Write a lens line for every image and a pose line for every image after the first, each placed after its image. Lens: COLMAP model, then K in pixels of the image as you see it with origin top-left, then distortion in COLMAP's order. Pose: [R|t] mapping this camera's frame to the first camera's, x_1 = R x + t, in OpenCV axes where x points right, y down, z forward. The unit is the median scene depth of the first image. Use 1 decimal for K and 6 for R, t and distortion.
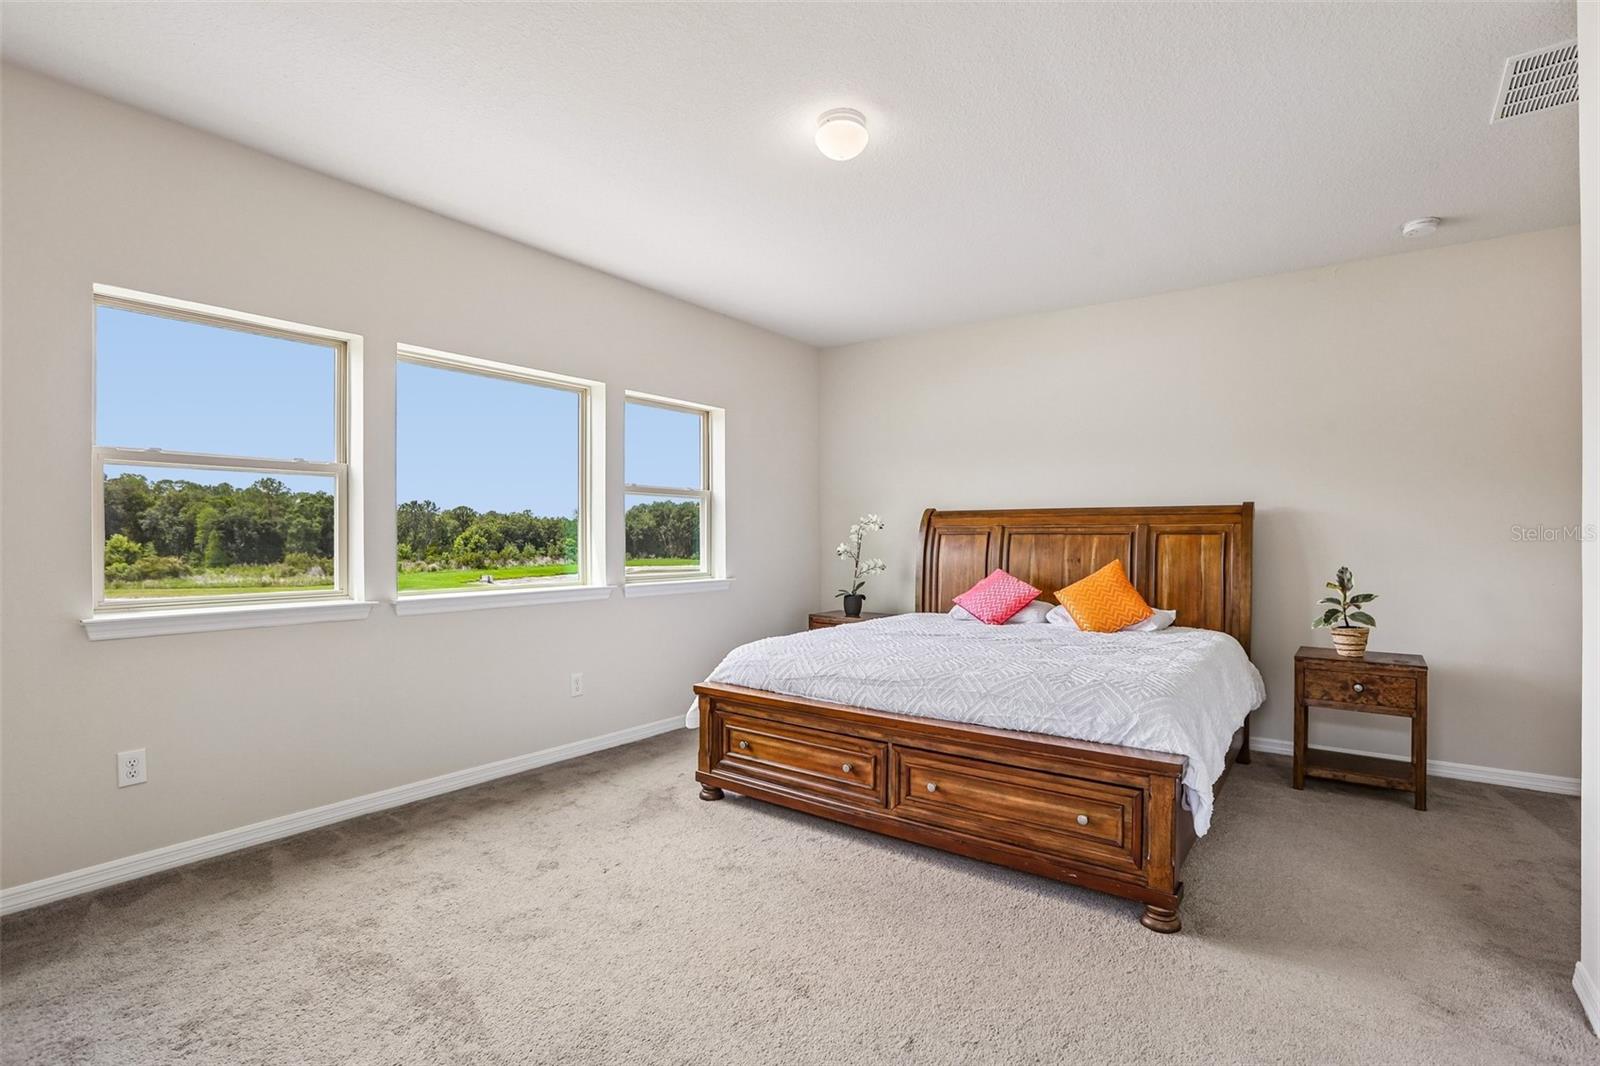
lens RADIAL K [[759.6, 0, 800.0], [0, 759.6, 533.0], [0, 0, 1]] dist [-0.039597, 0.000124]
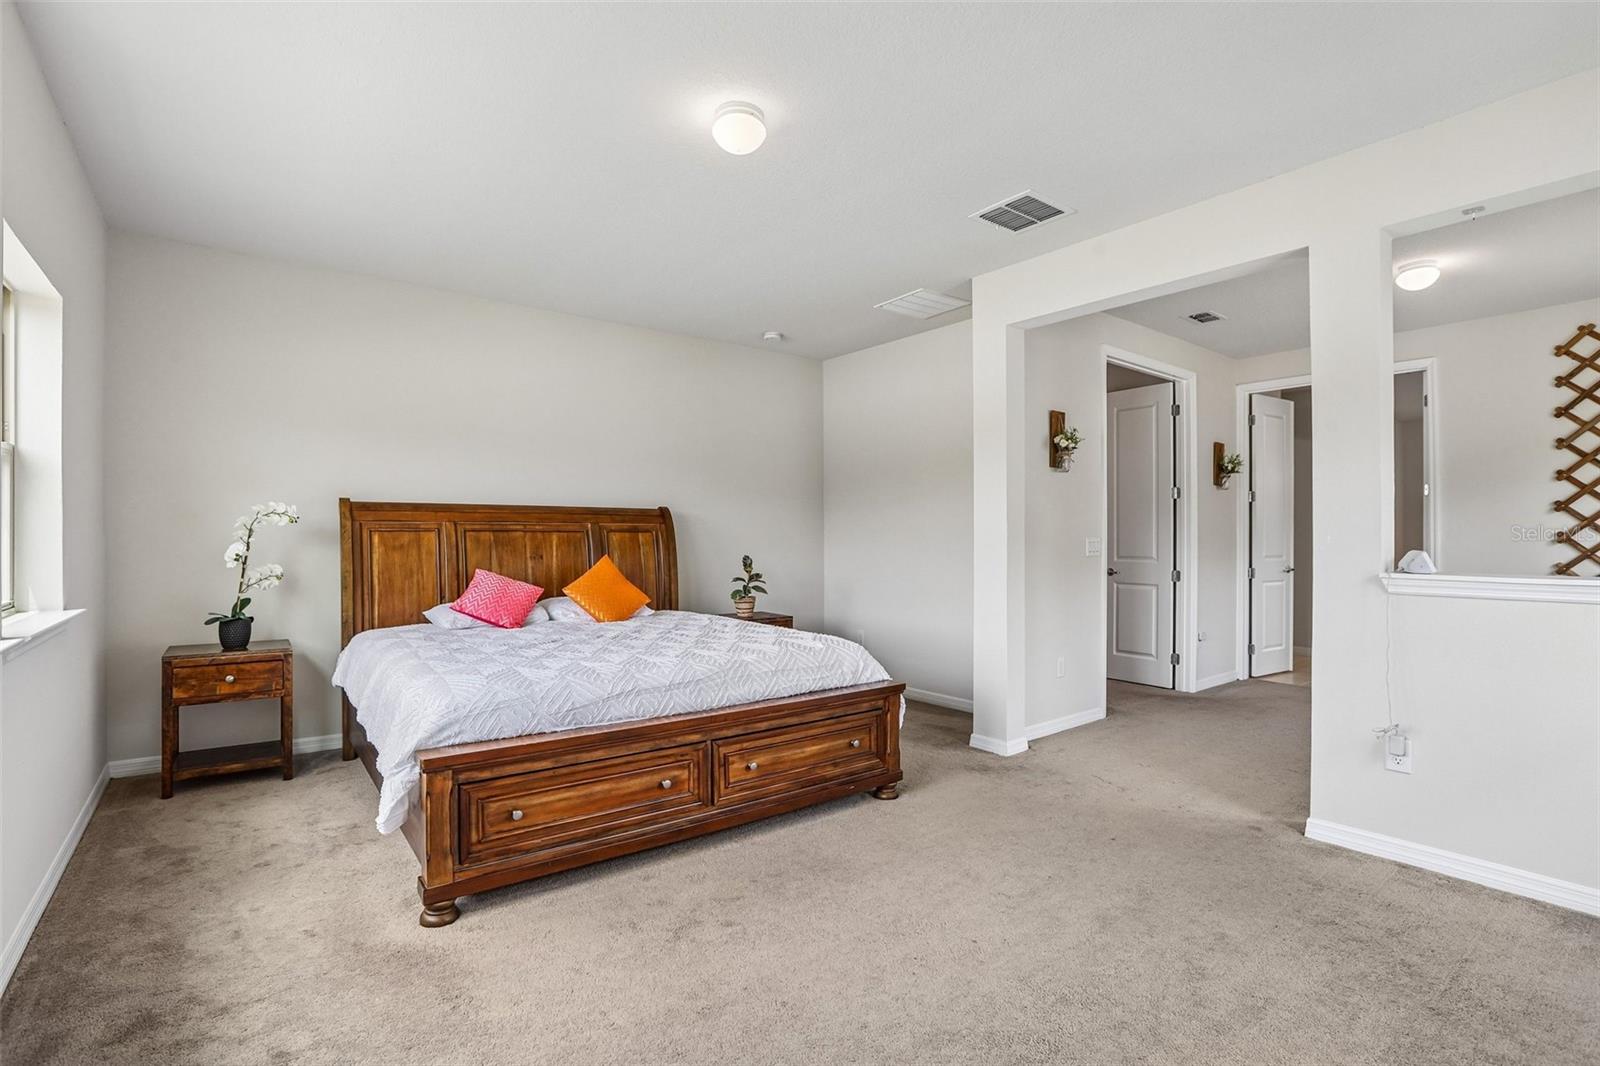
lens RADIAL K [[740.2, 0, 800.0], [0, 740.2, 533.0], [0, 0, 1]] dist [-0.000730, 0.000088]
pose [[0.286857, 0.001564, 0.957972, -0.573564], [-0.008758, 0.999961, 0.000990, -0.000827], [-0.957933, -0.008674, 0.286859, 0.435640]]
